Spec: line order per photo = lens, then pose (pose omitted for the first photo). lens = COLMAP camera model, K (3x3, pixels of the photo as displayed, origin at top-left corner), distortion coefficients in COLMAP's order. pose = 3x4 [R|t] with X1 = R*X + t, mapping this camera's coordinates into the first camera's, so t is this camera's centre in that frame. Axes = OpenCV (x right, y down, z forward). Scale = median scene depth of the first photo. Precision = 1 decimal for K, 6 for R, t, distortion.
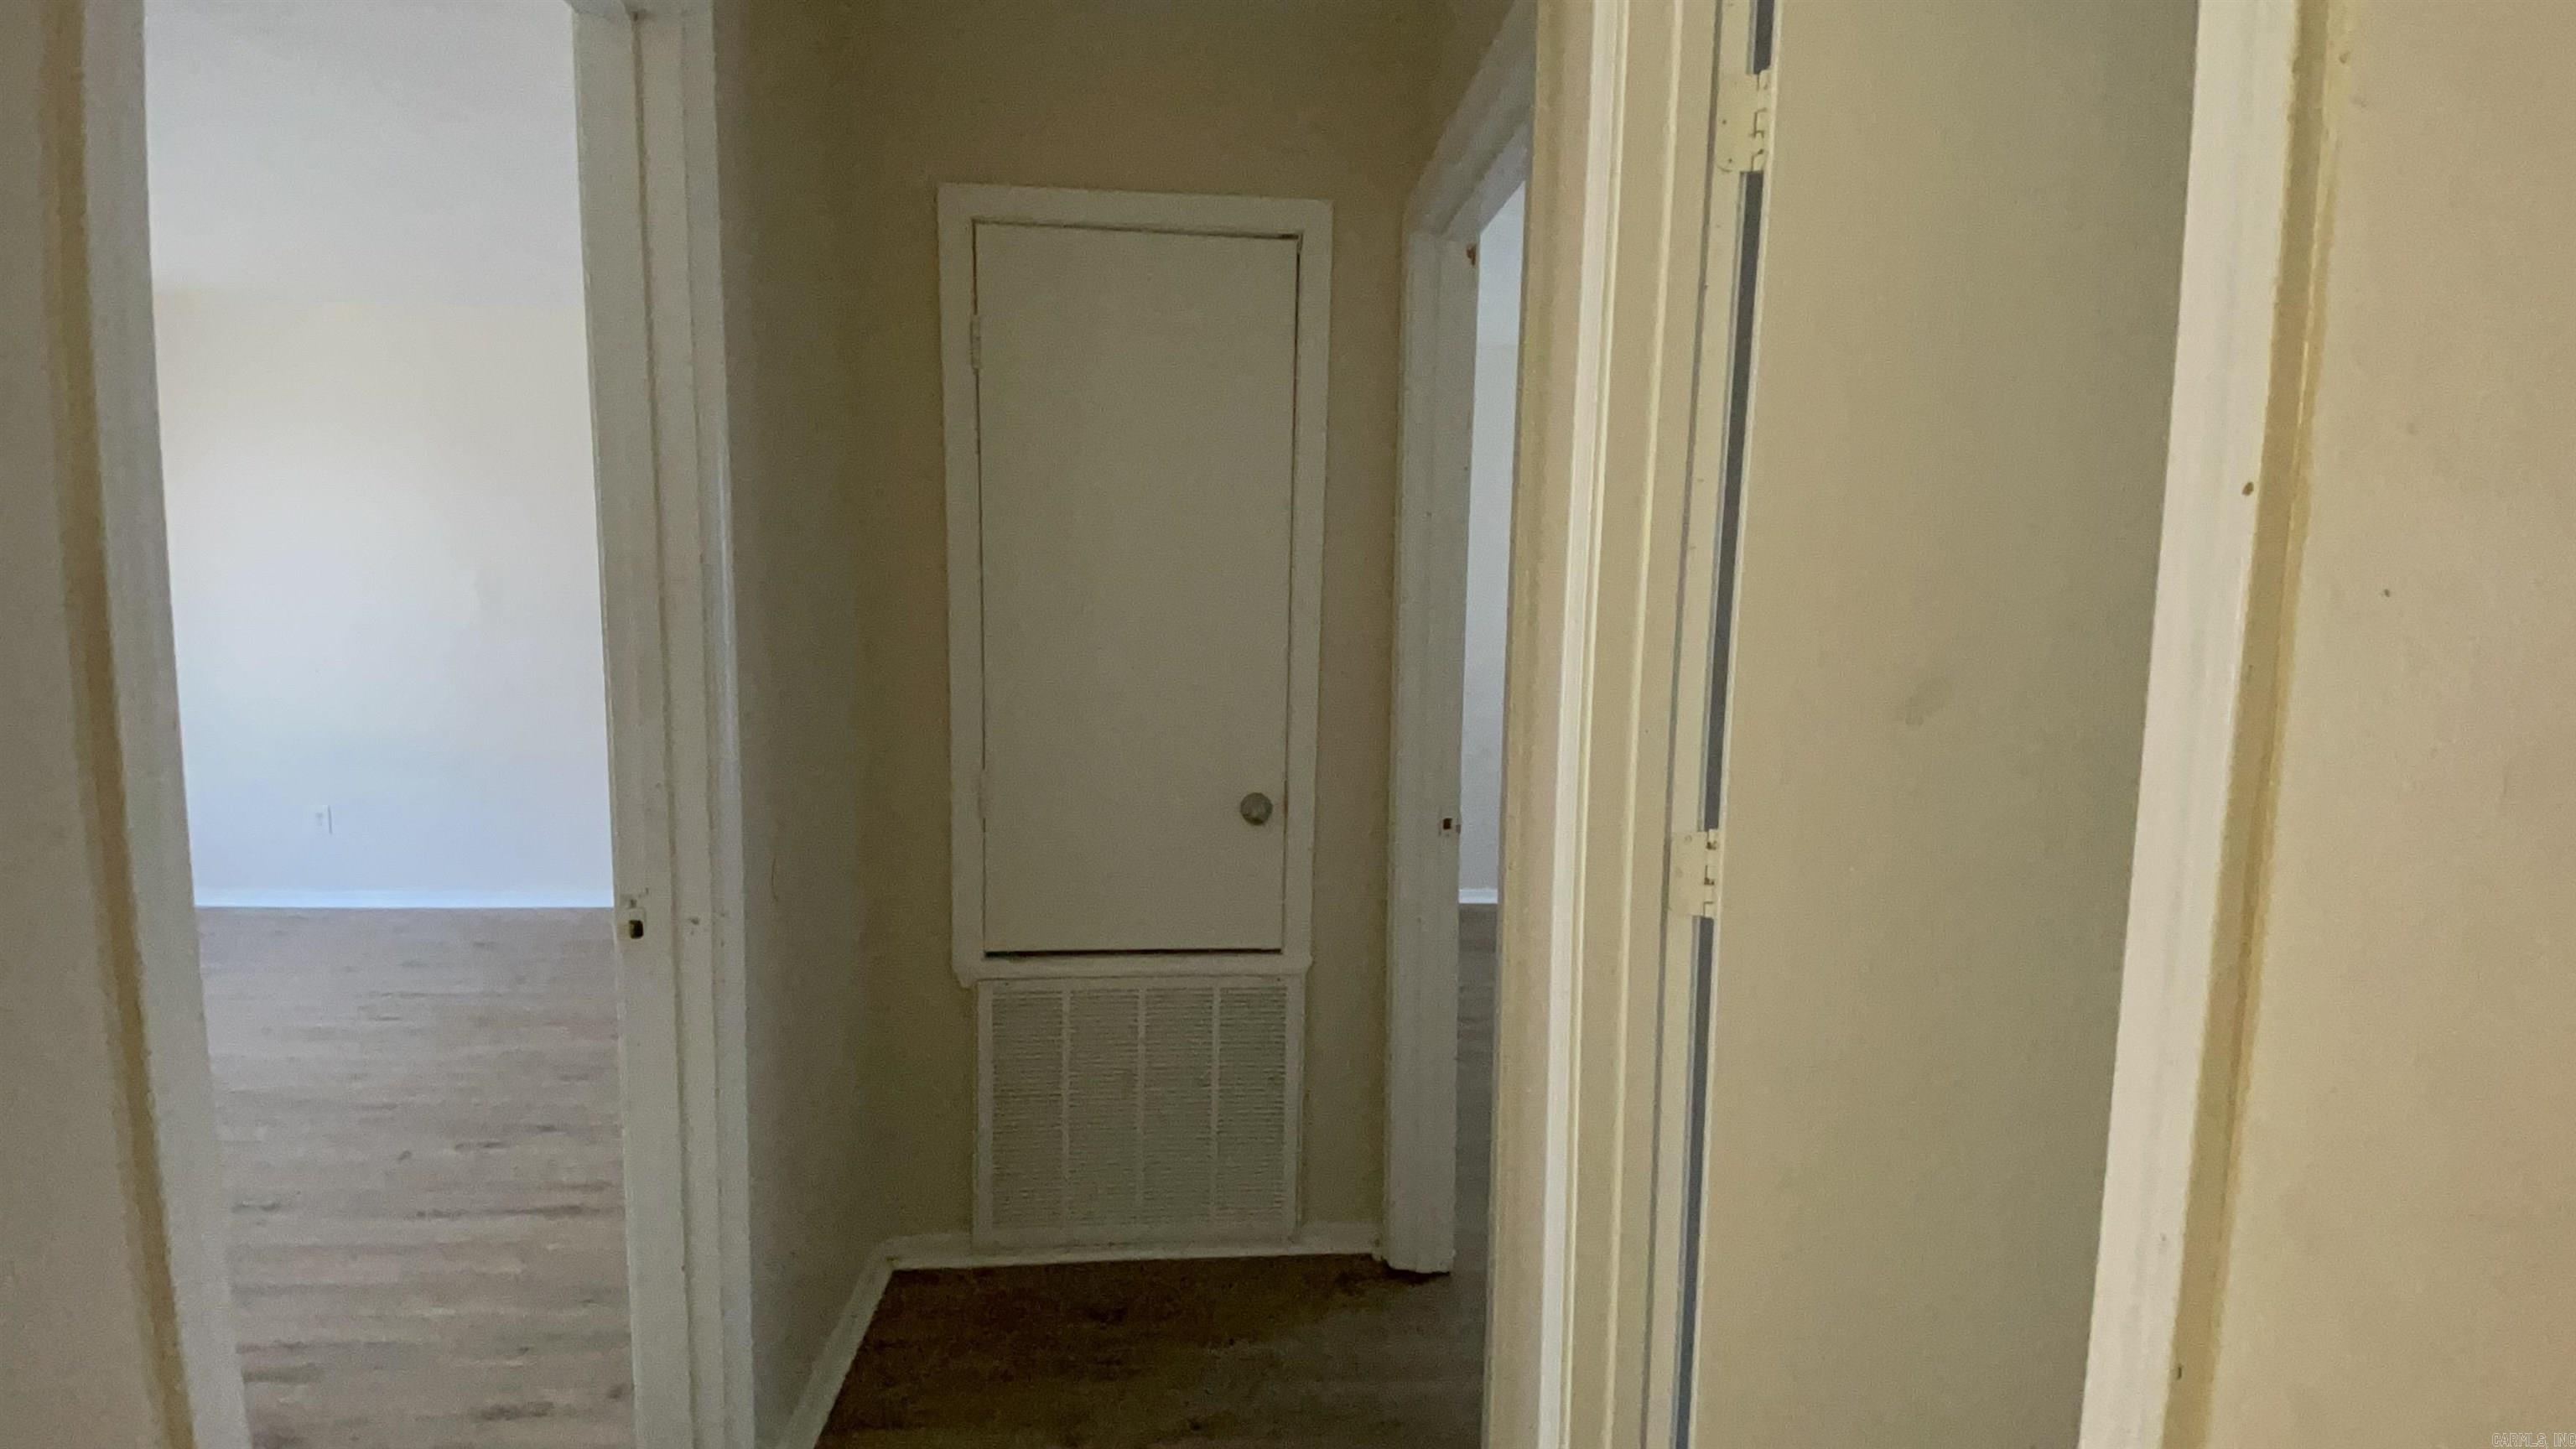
lens RADIAL K [[1243.7, 0, 1291.8], [0, 1243.7, 721.3], [0, 0, 1]] dist [-0.000099, -0.000029]
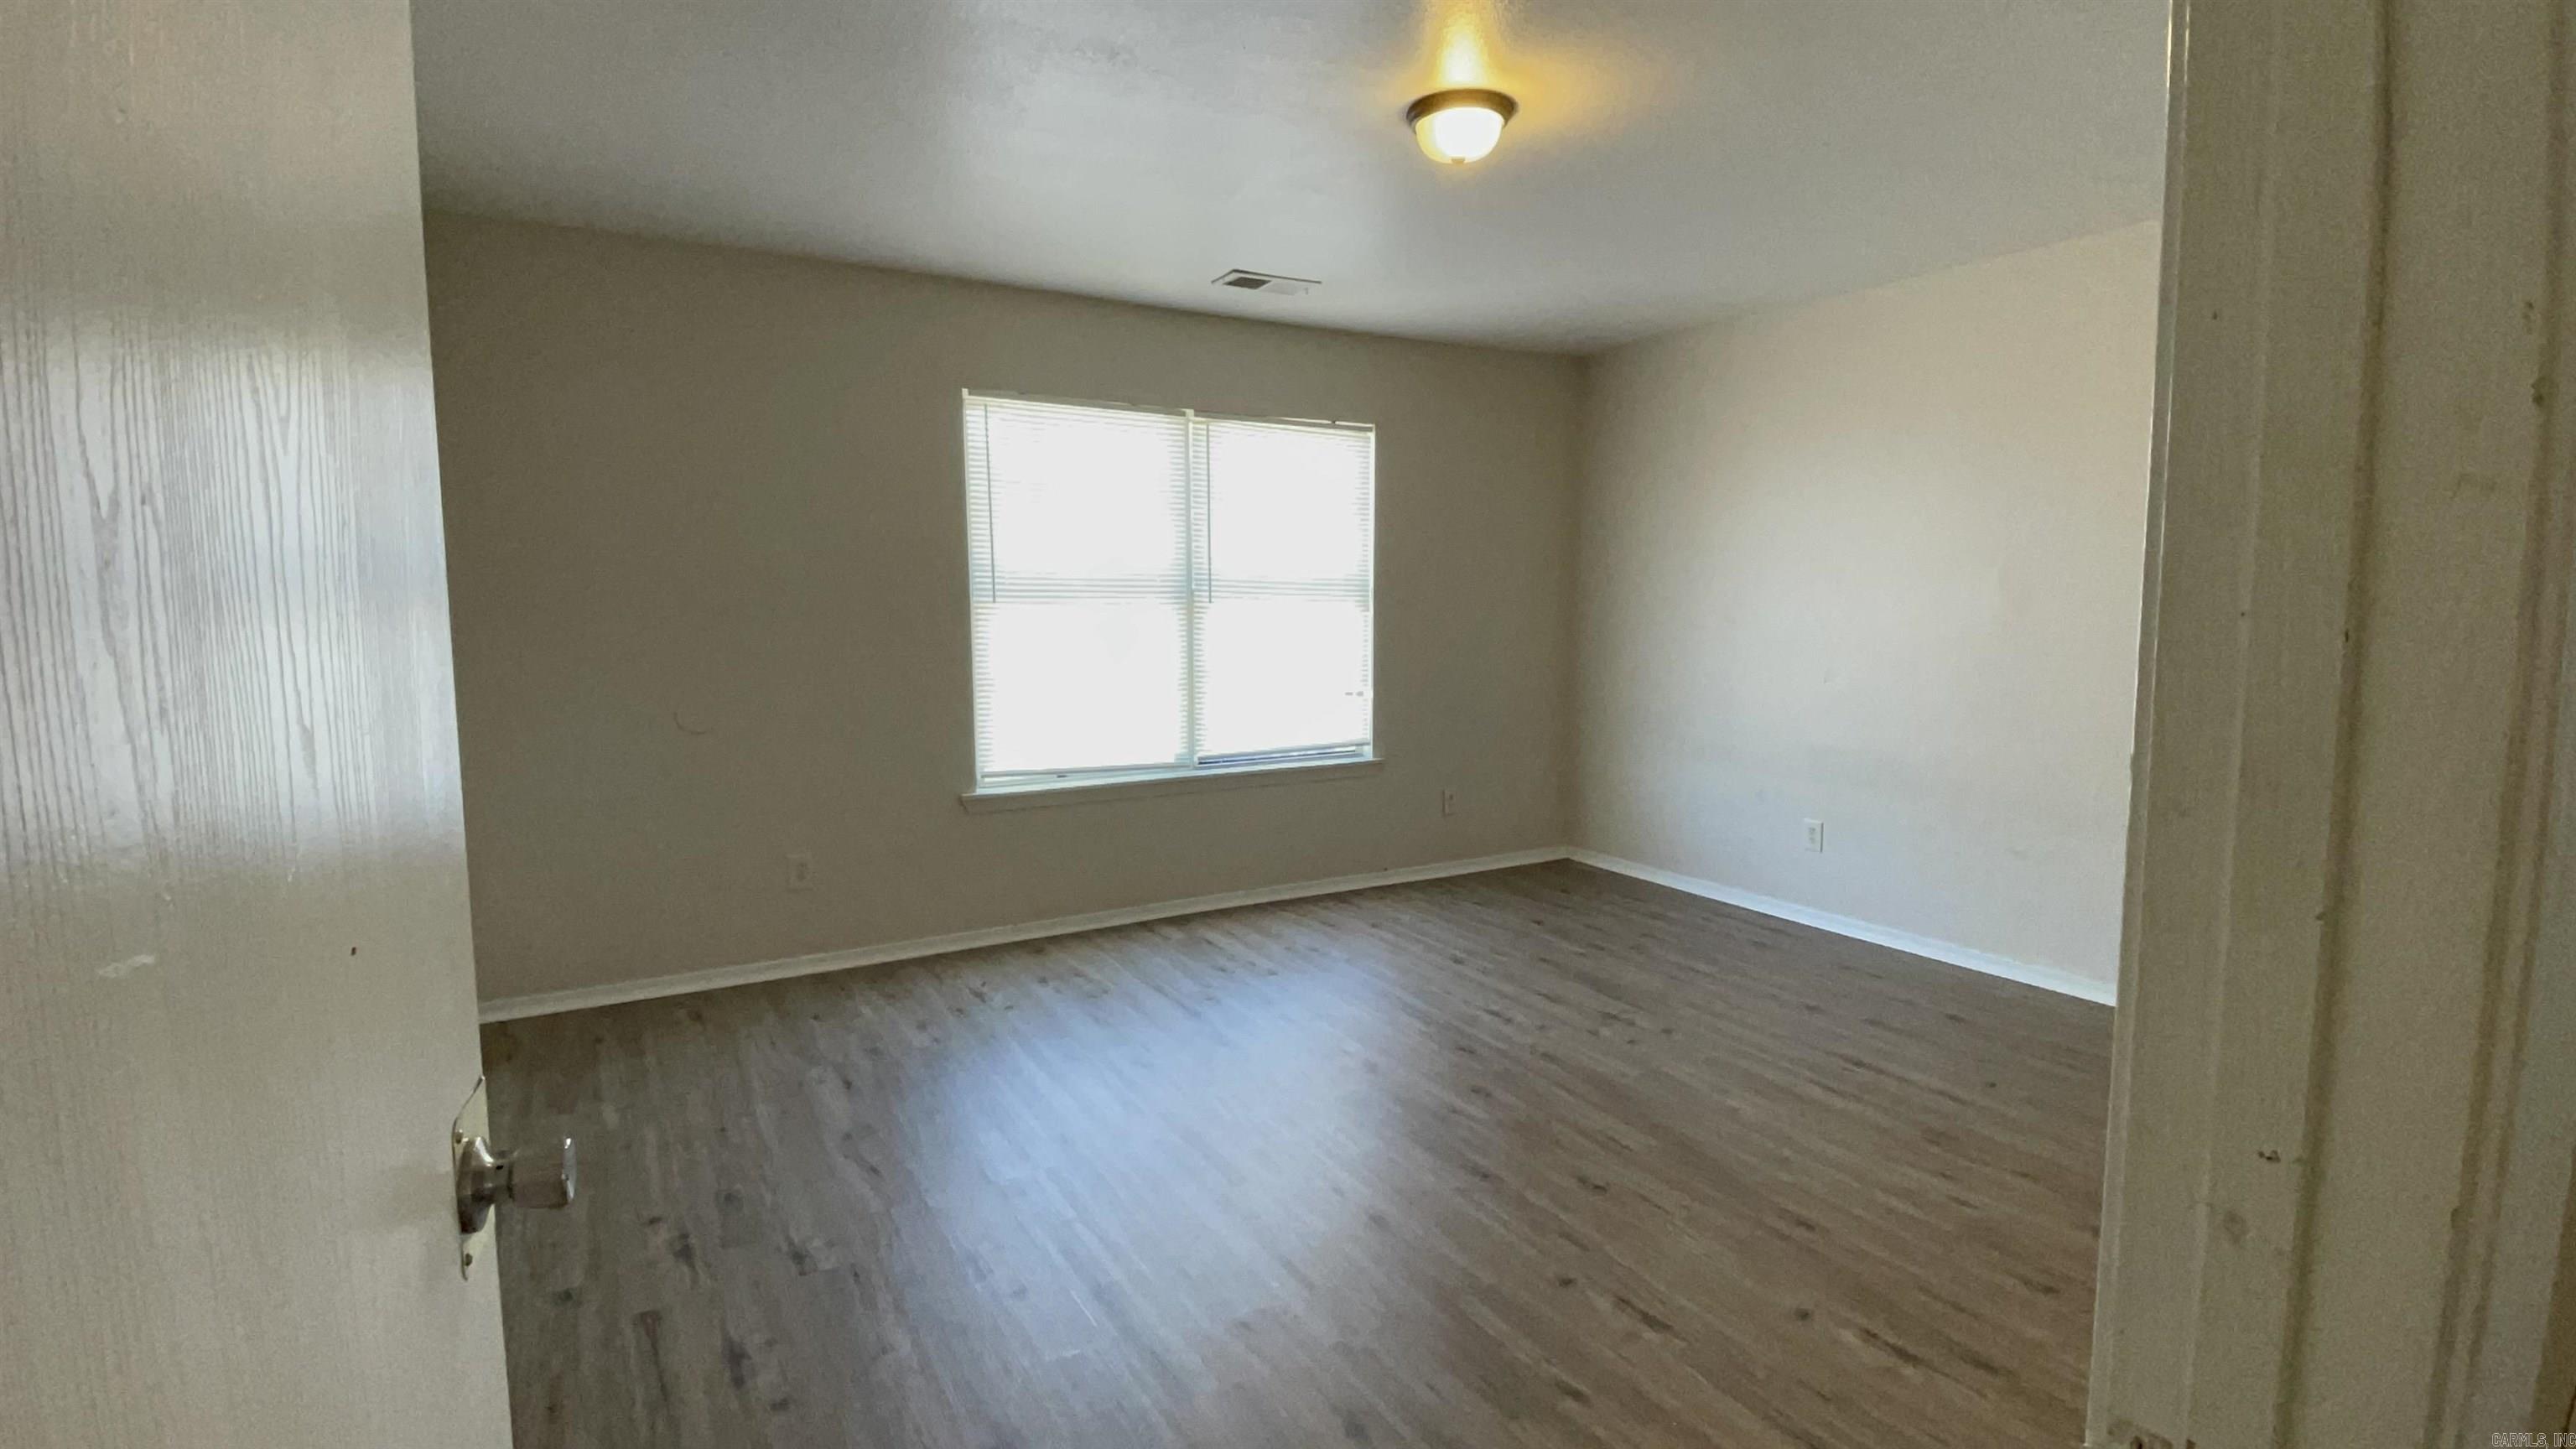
lens RADIAL K [[1243.7, 0, 1291.8], [0, 1243.7, 721.3], [0, 0, 1]] dist [-0.000099, -0.000029]
pose [[0.439846, 0.079818, -0.894519, -0.147939], [-0.082744, 0.995408, 0.048134, -0.022482], [0.894253, 0.052845, 0.444430, 0.274908]]
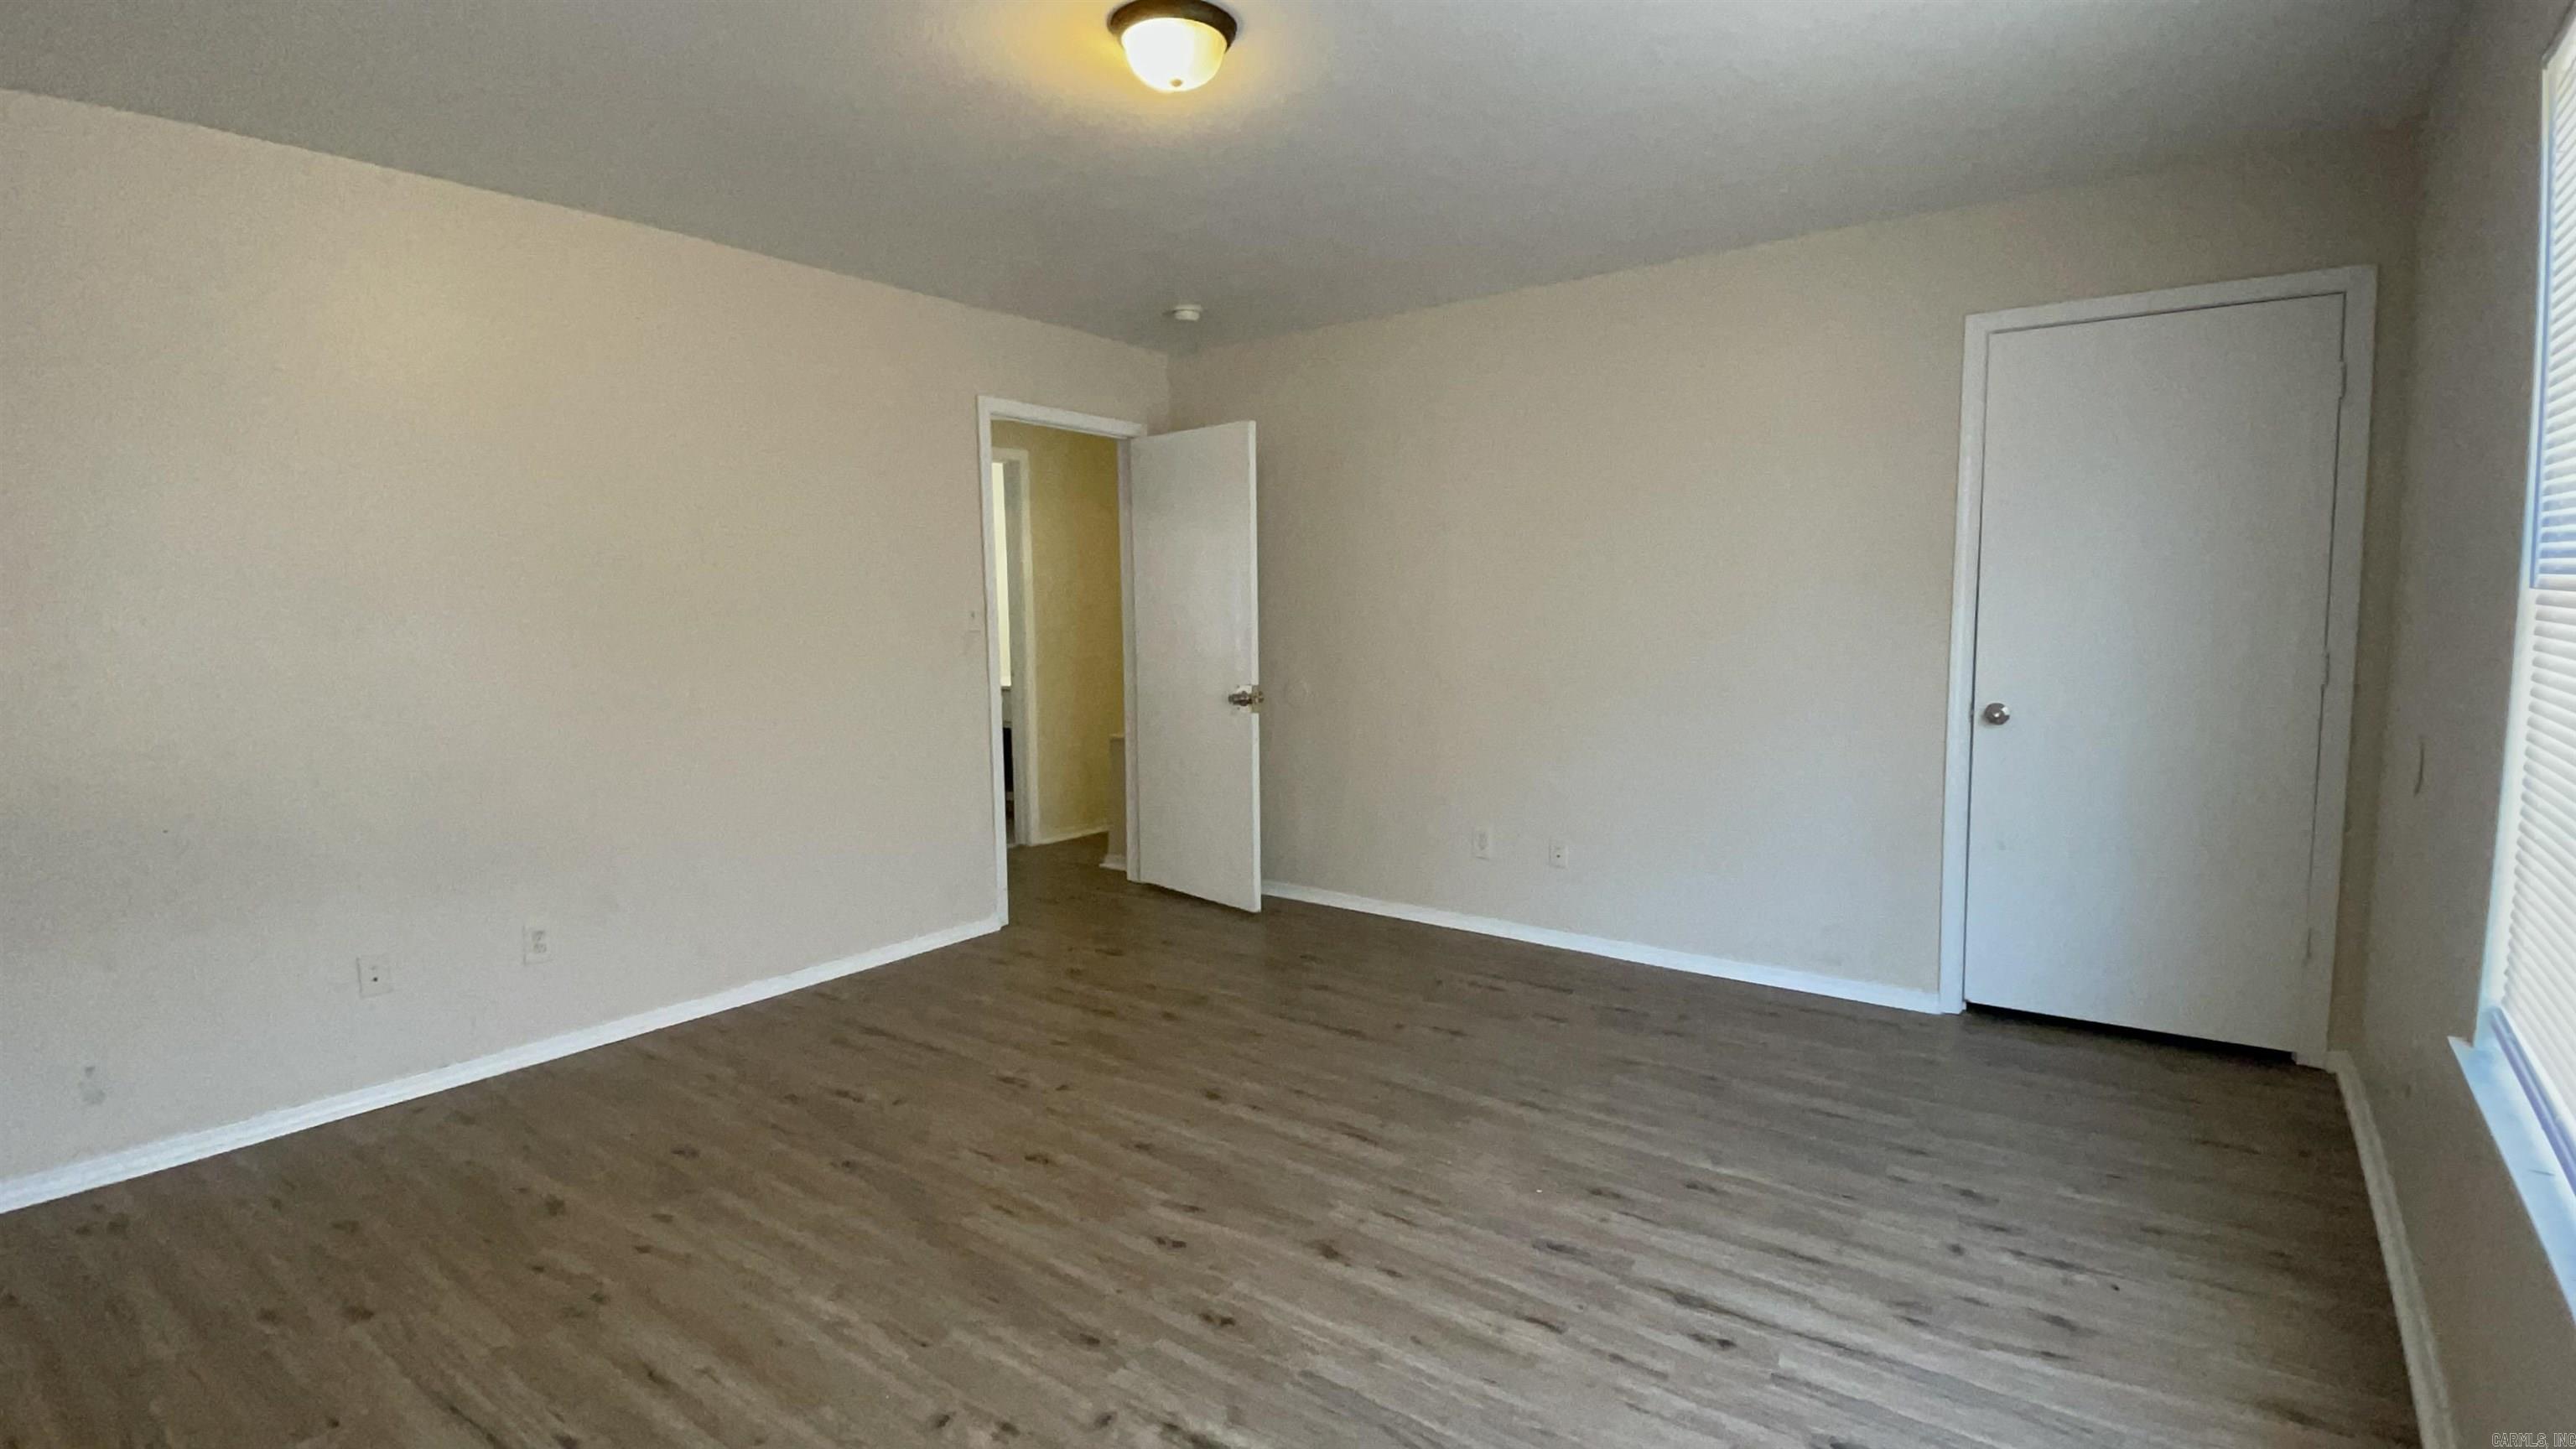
lens RADIAL K [[1190.9, 0, 1275.7], [0, 1190.9, 709.6], [0, 0, 1]] dist [0.000656, -0.000291]
pose [[-0.749670, -0.062622, 0.658843, -1.973868], [0.067015, 0.983213, 0.169706, -0.173665], [-0.658411, 0.171376, -0.732889, 1.714952]]
